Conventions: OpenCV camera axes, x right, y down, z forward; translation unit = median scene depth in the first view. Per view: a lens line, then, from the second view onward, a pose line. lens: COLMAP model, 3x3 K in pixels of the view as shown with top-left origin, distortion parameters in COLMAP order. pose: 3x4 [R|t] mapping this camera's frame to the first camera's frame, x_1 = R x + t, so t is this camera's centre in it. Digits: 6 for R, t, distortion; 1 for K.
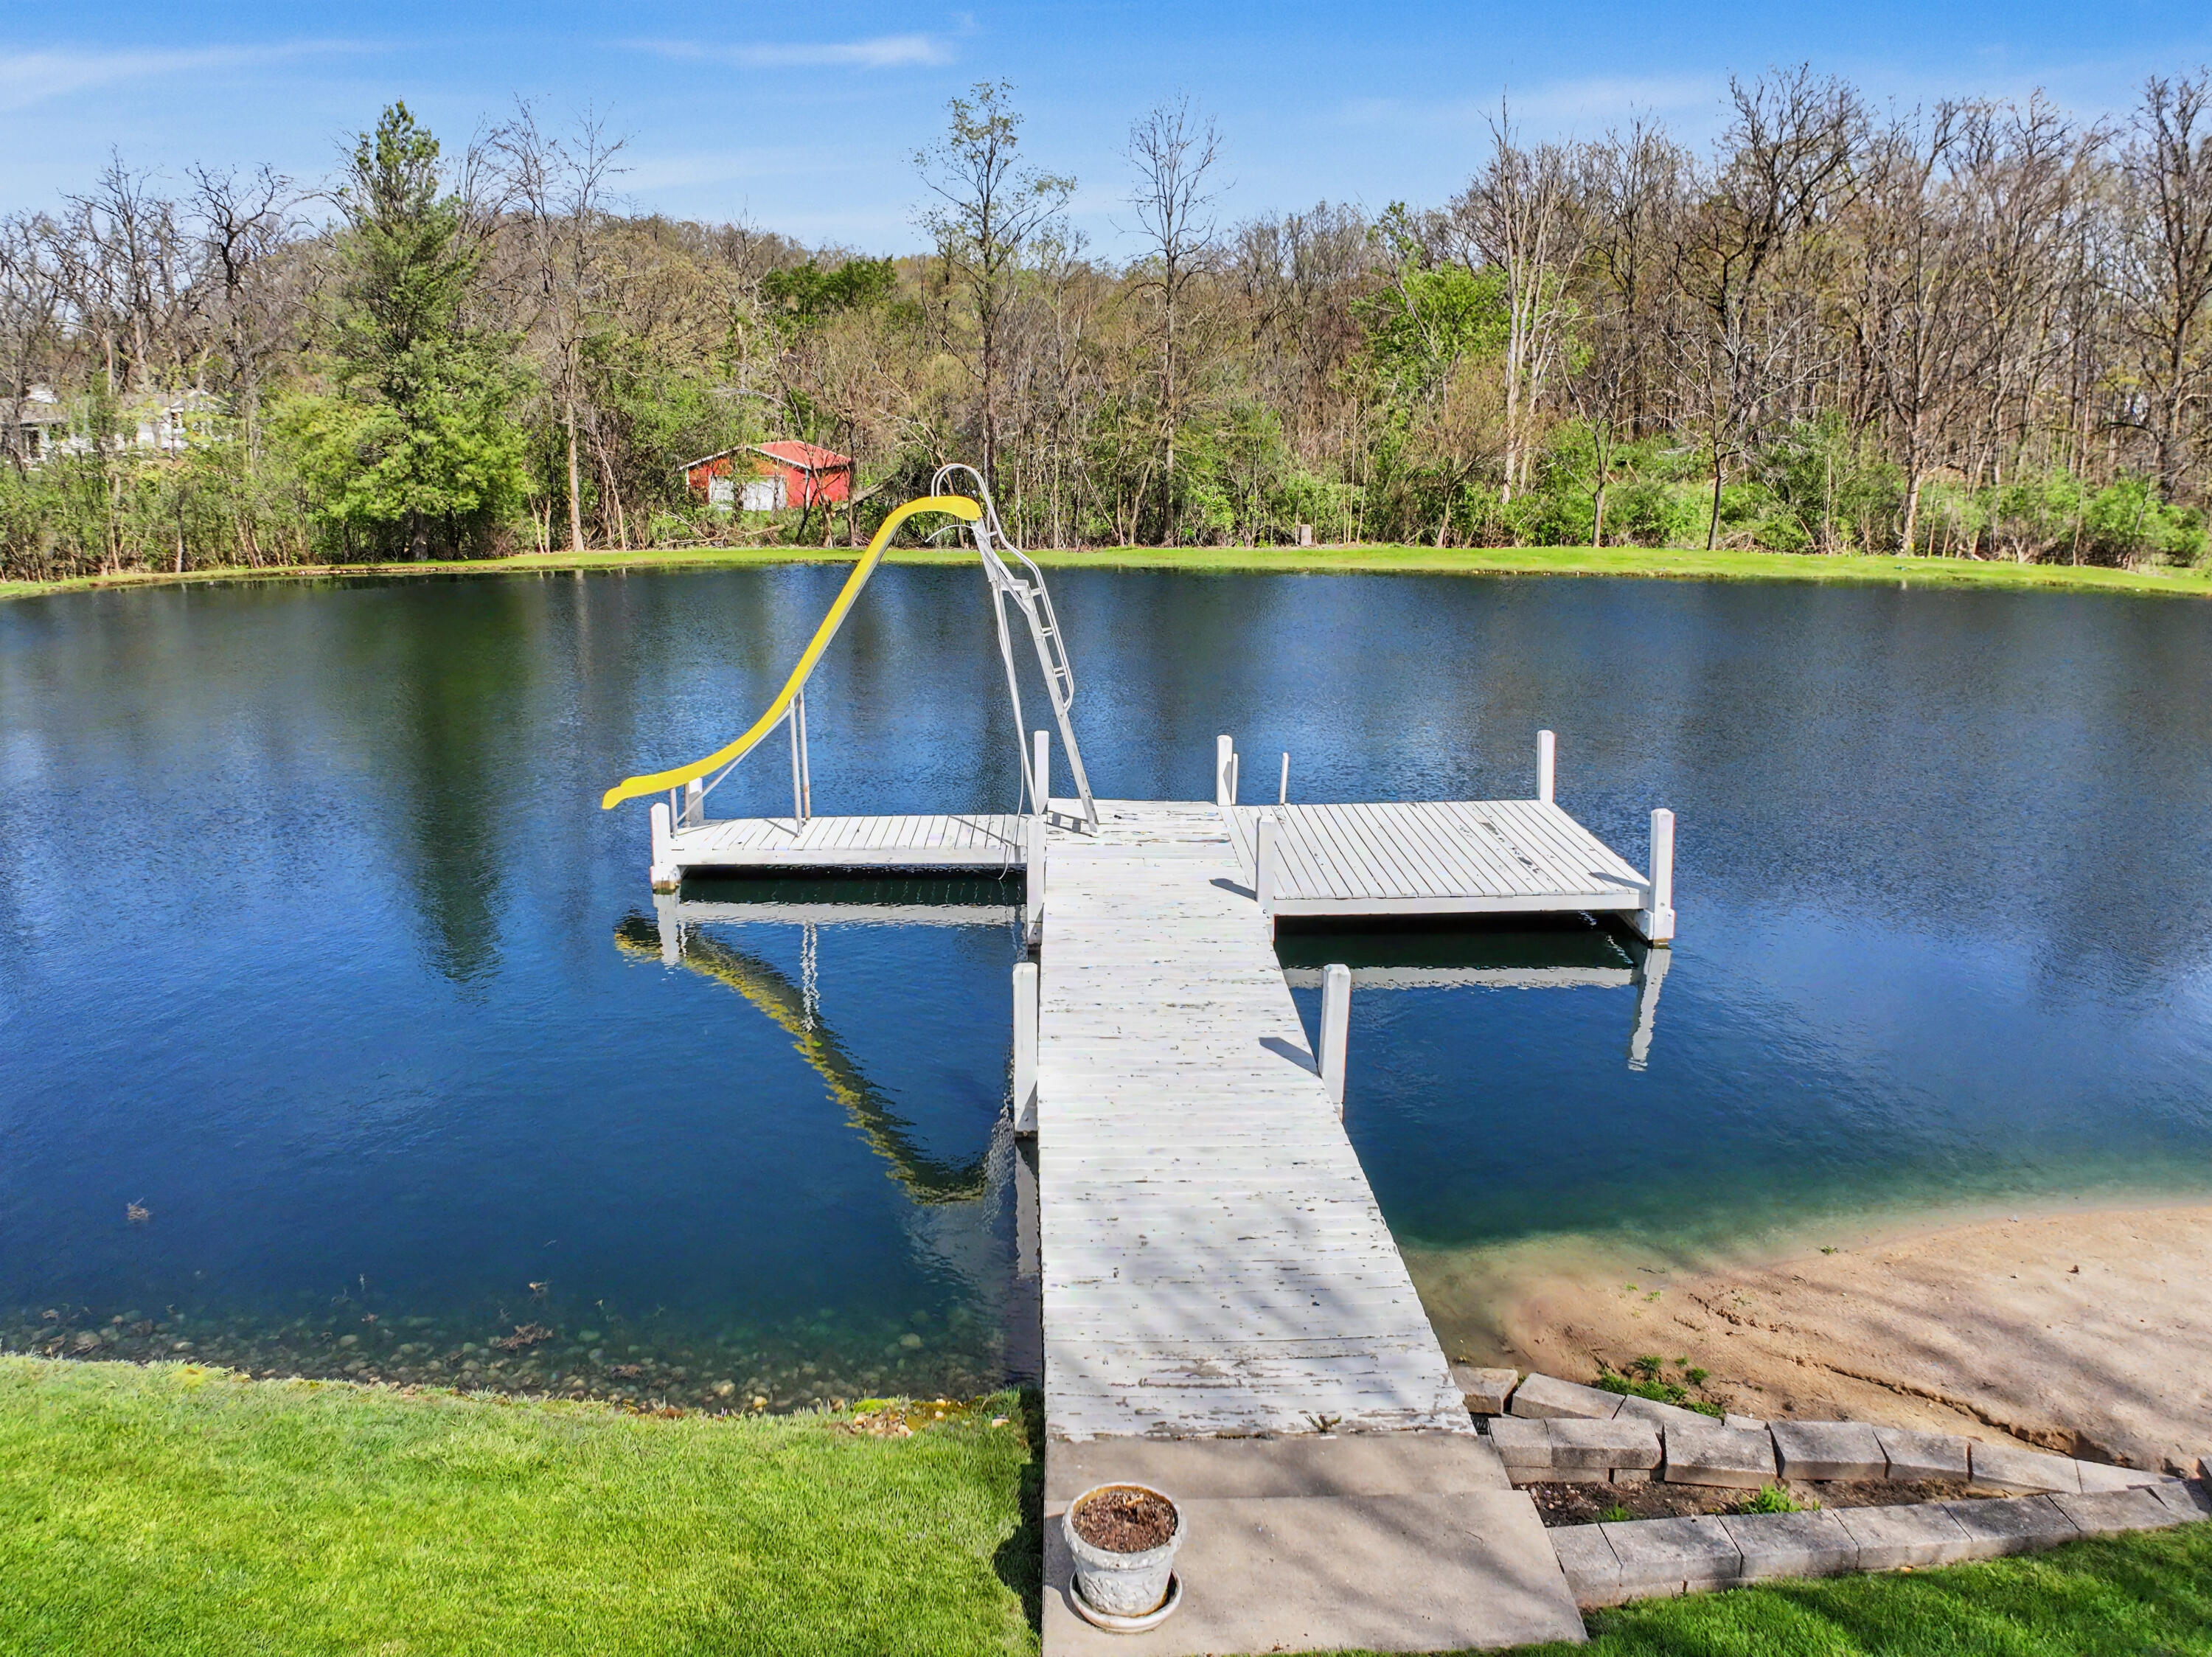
lens RADIAL K [[1587.6, 0, 1113.5], [0, 1587.6, 829.5], [0, 0, 1]] dist [-0.158629, -0.007248]
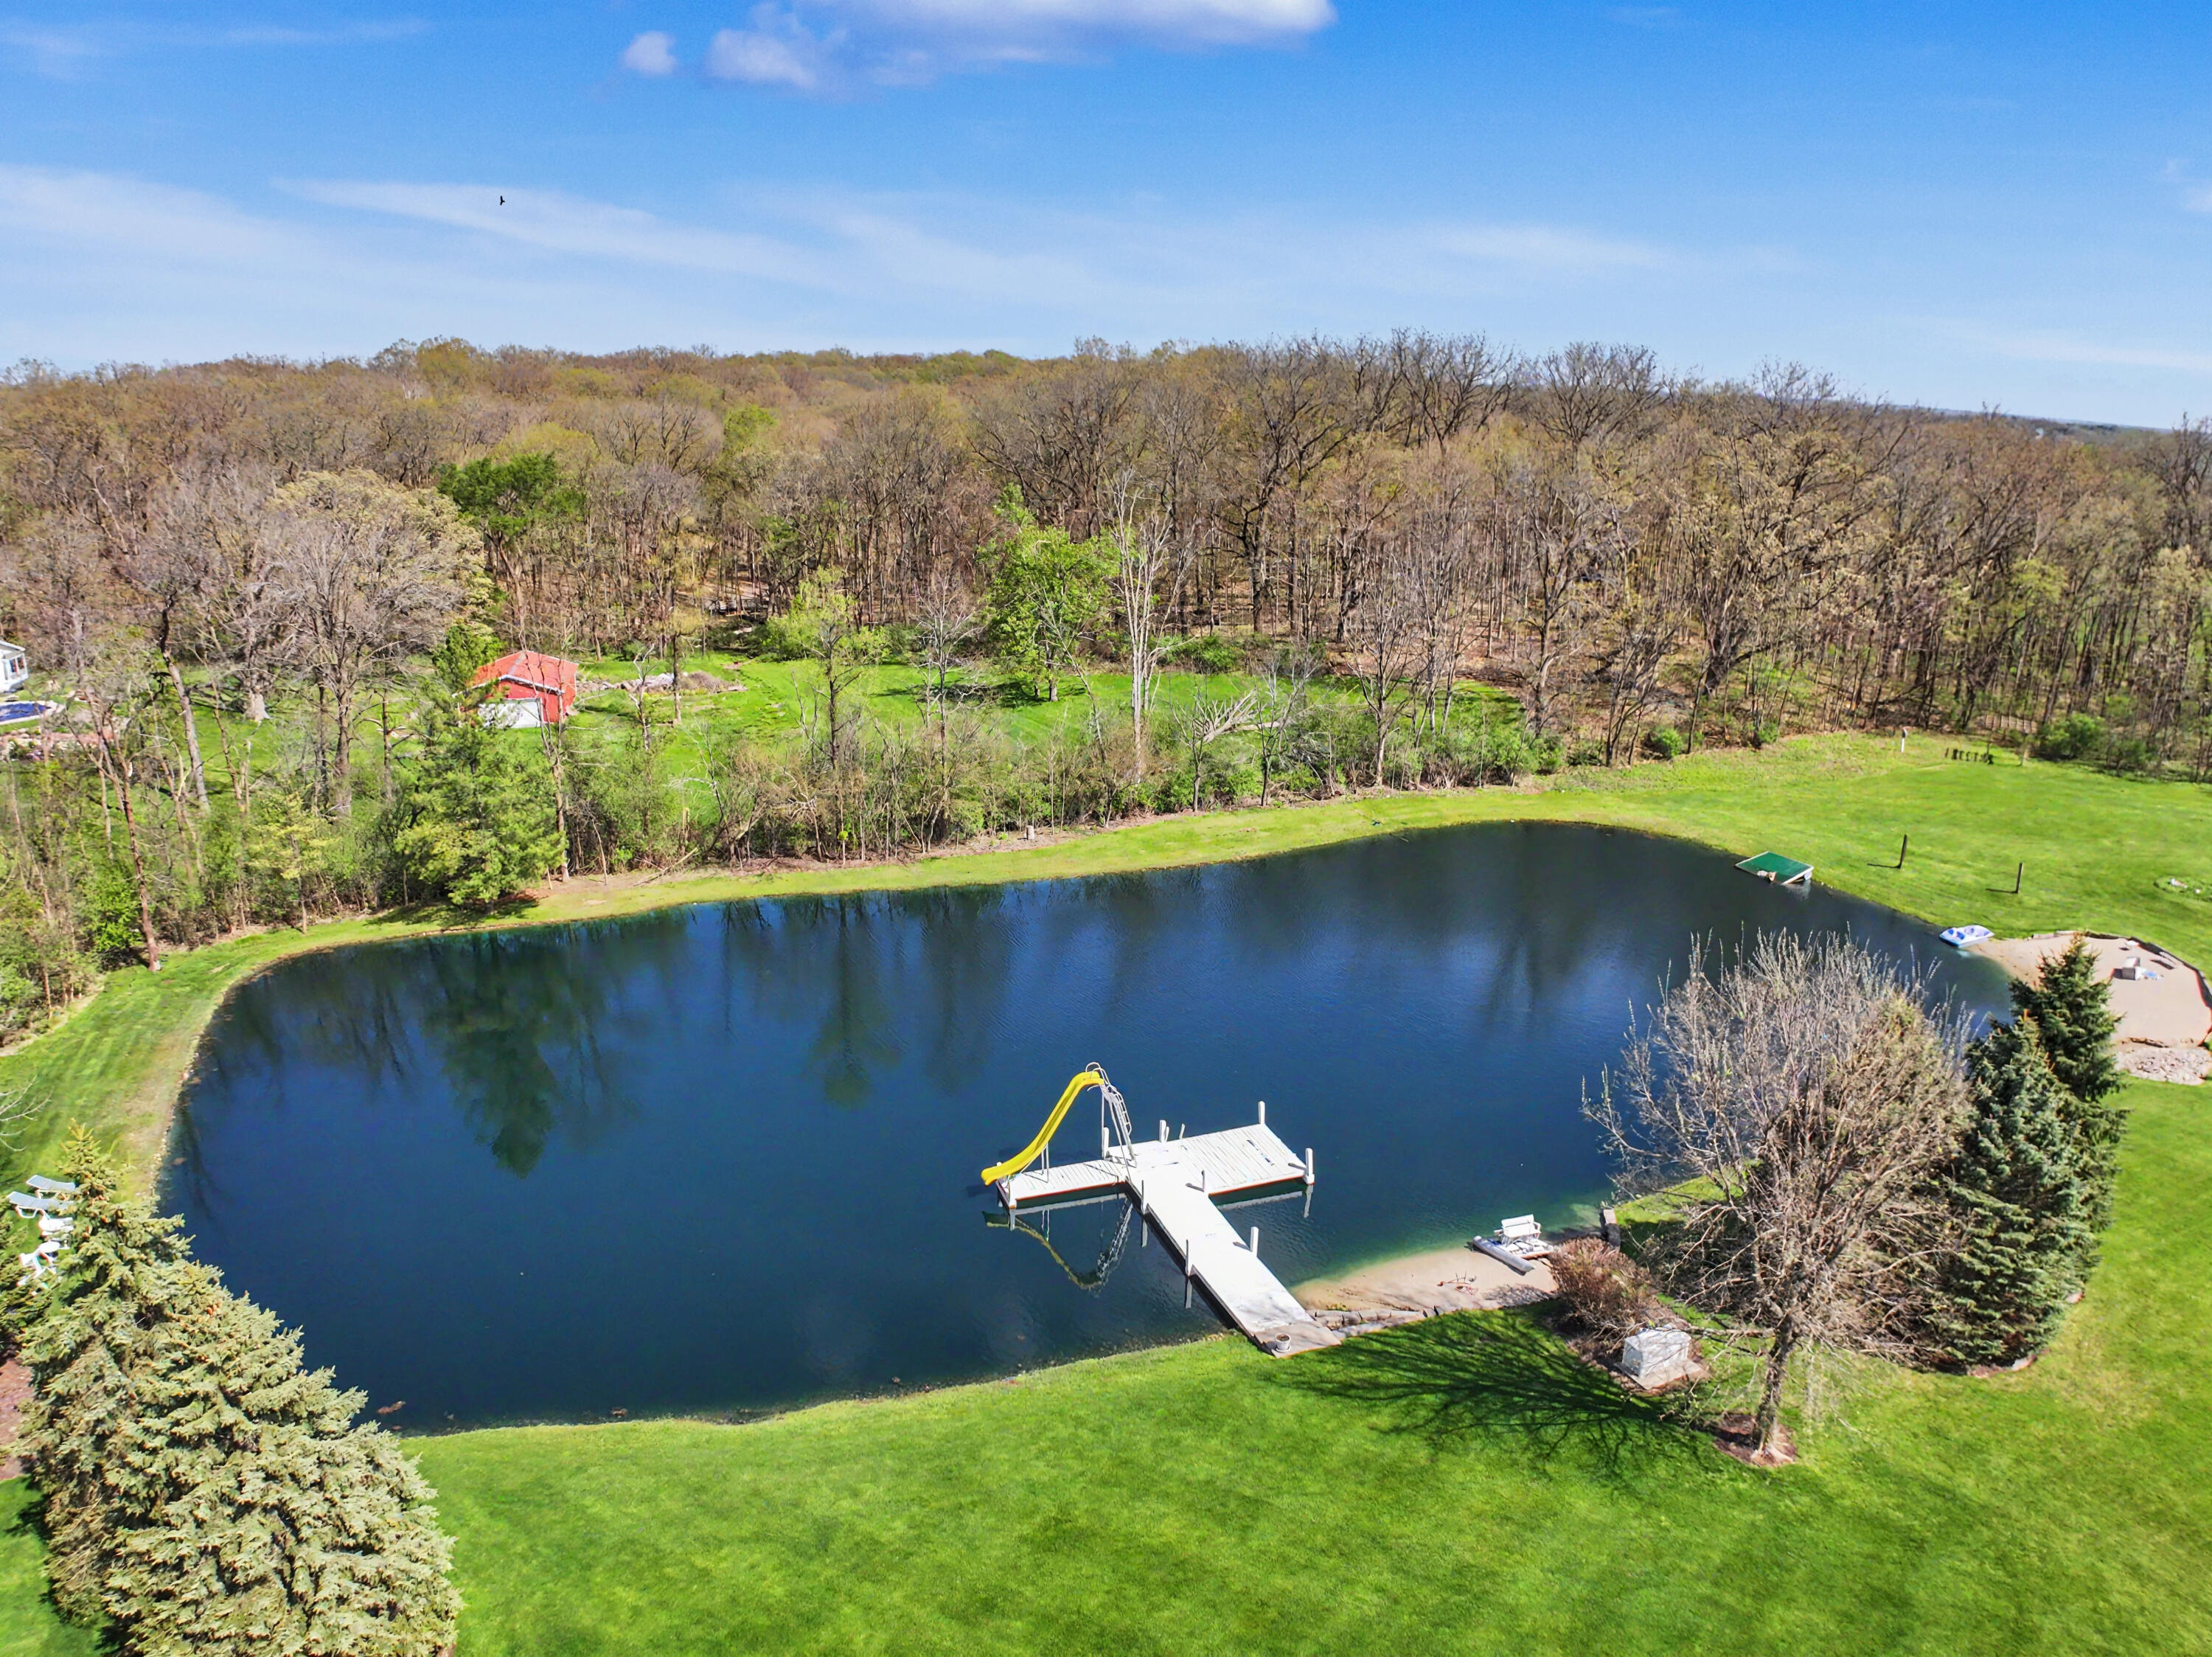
lens RADIAL K [[1587.6, 0, 1104.9], [0, 1587.6, 836.3], [0, 0, 1]] dist [-0.158629, -0.007248]
pose [[0.953015, -0.089336, 0.289451, -0.842654], [0.083228, 0.995972, 0.033370, -0.696743], [-0.291266, -0.007712, 0.956611, -1.809604]]
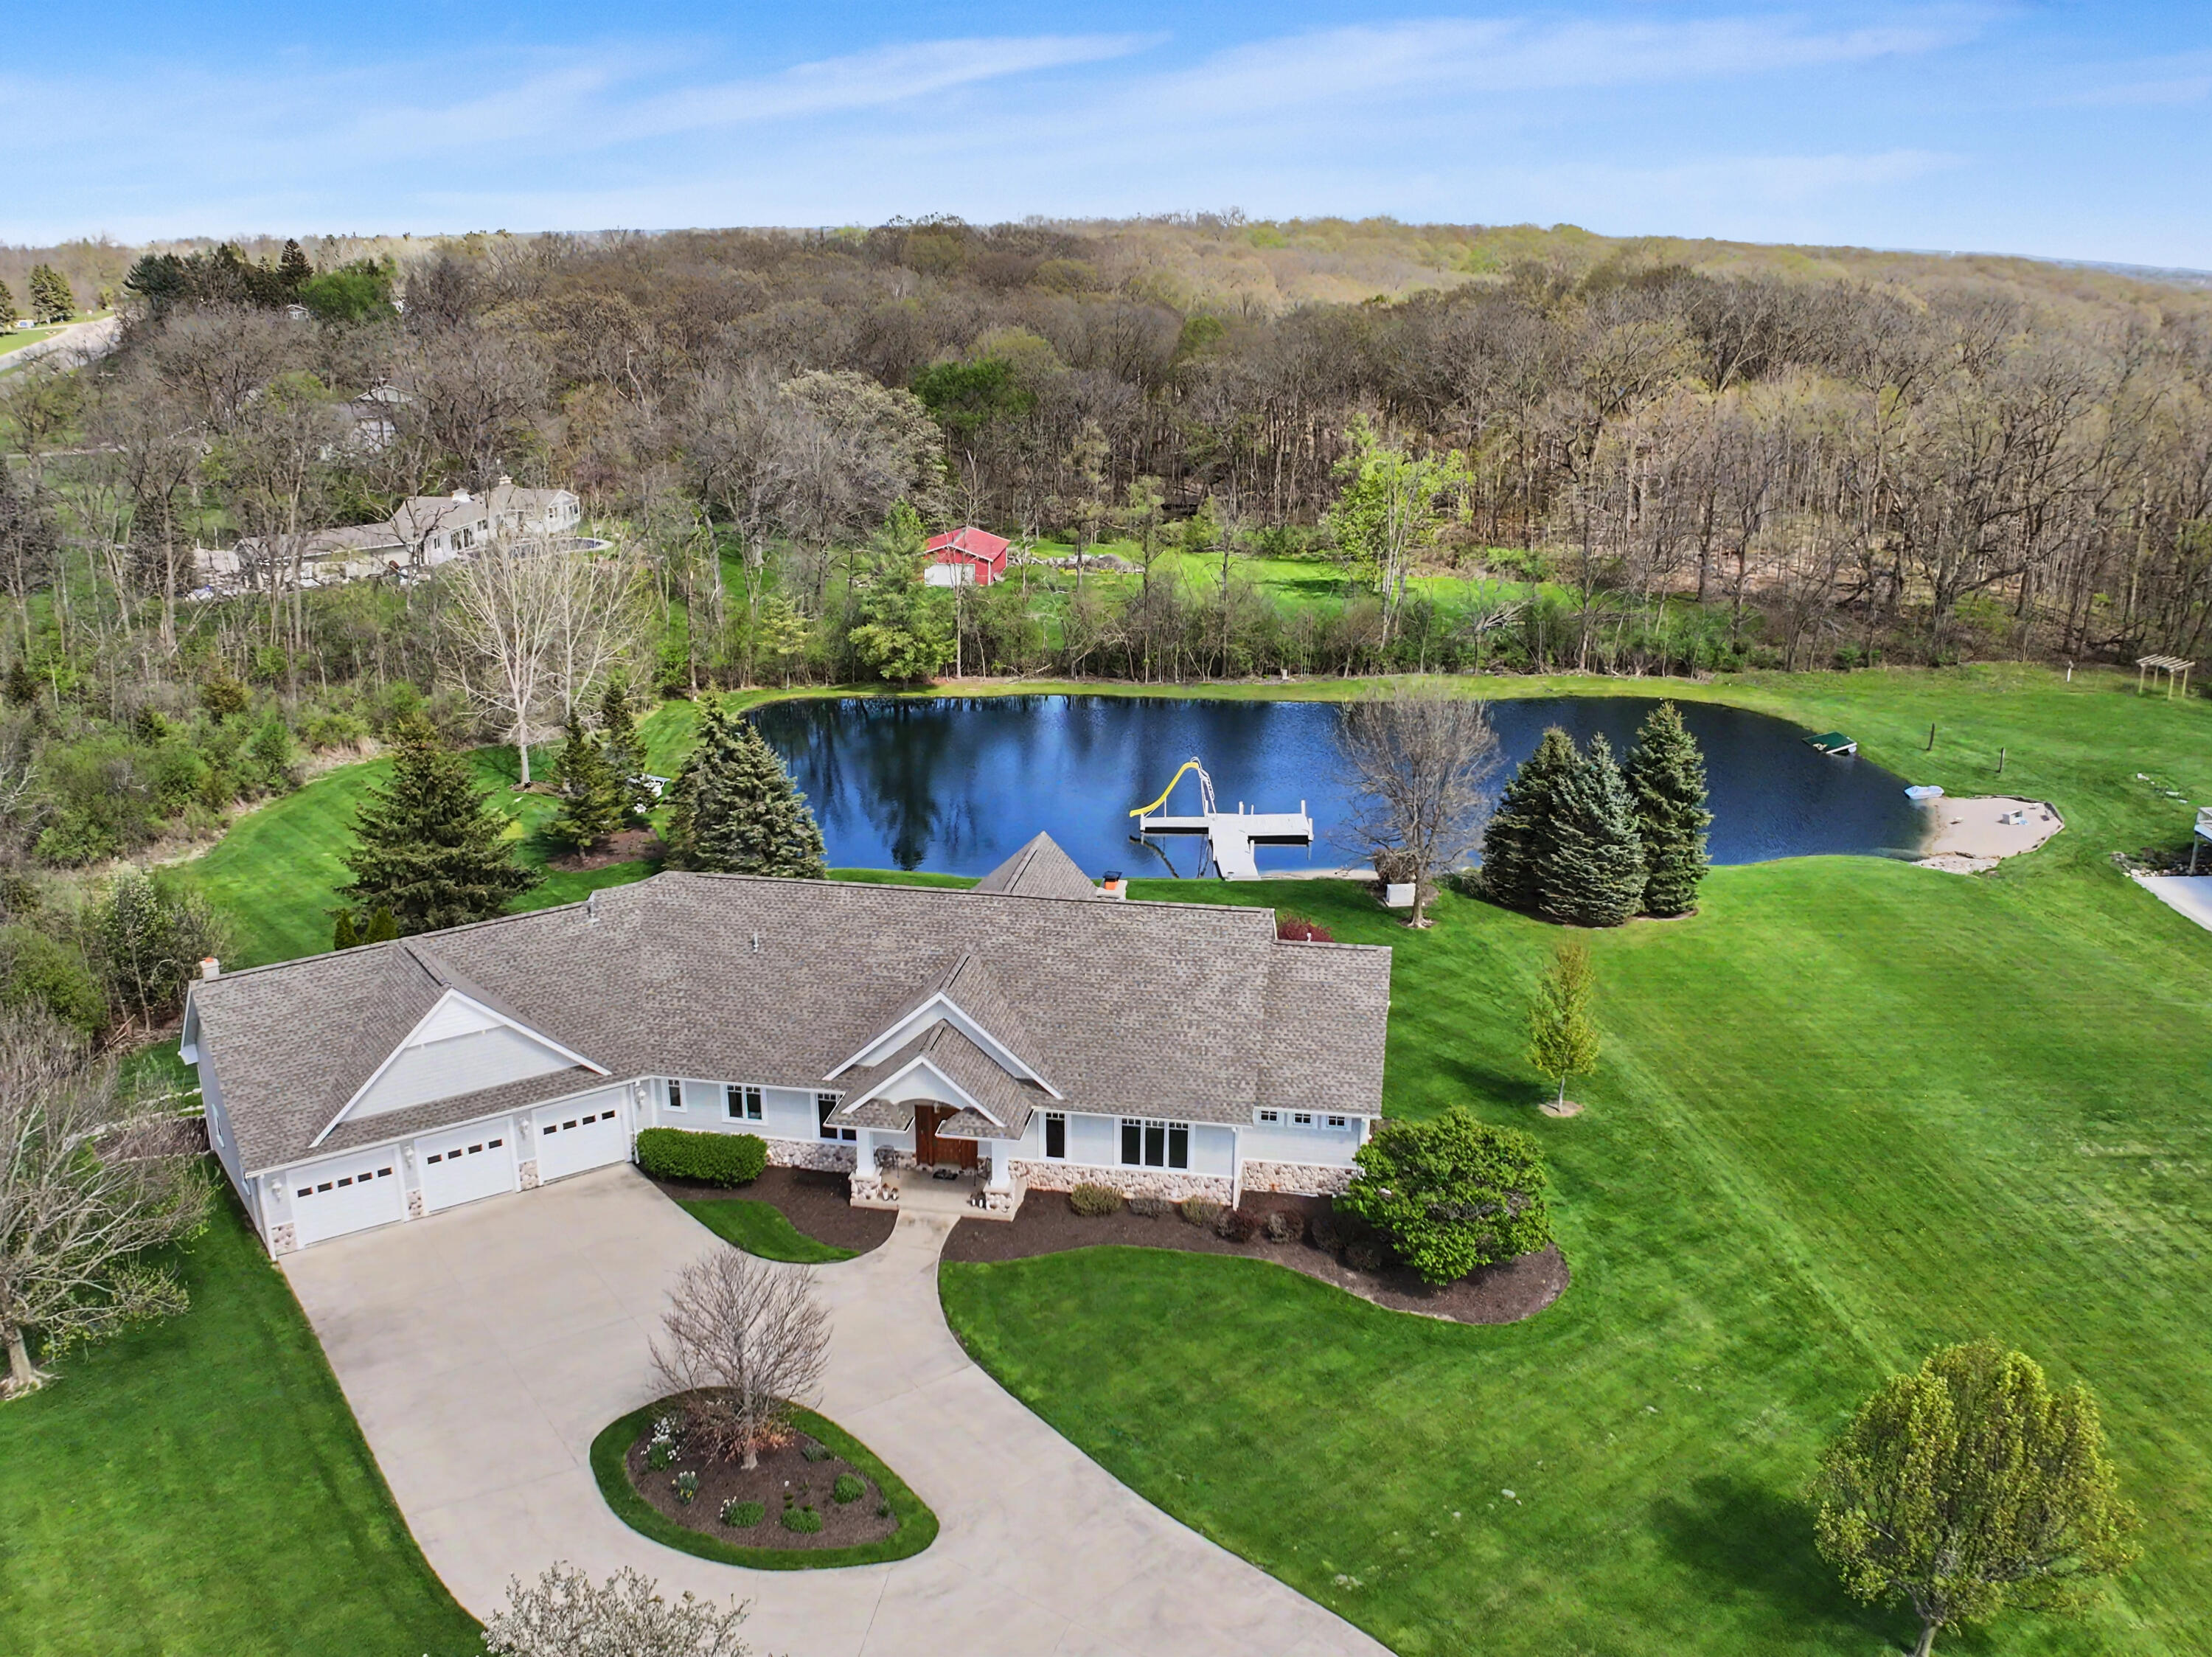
lens RADIAL K [[1953.1, 0, 1090.8], [0, 1953.1, 834.3], [0, 0, 1]] dist [-0.156621, 0.002349]
pose [[0.999782, 0.003079, -0.020643, -0.293184], [-0.002260, 0.999214, 0.039588, -0.205434], [0.020748, -0.039533, 0.999003, -5.449744]]
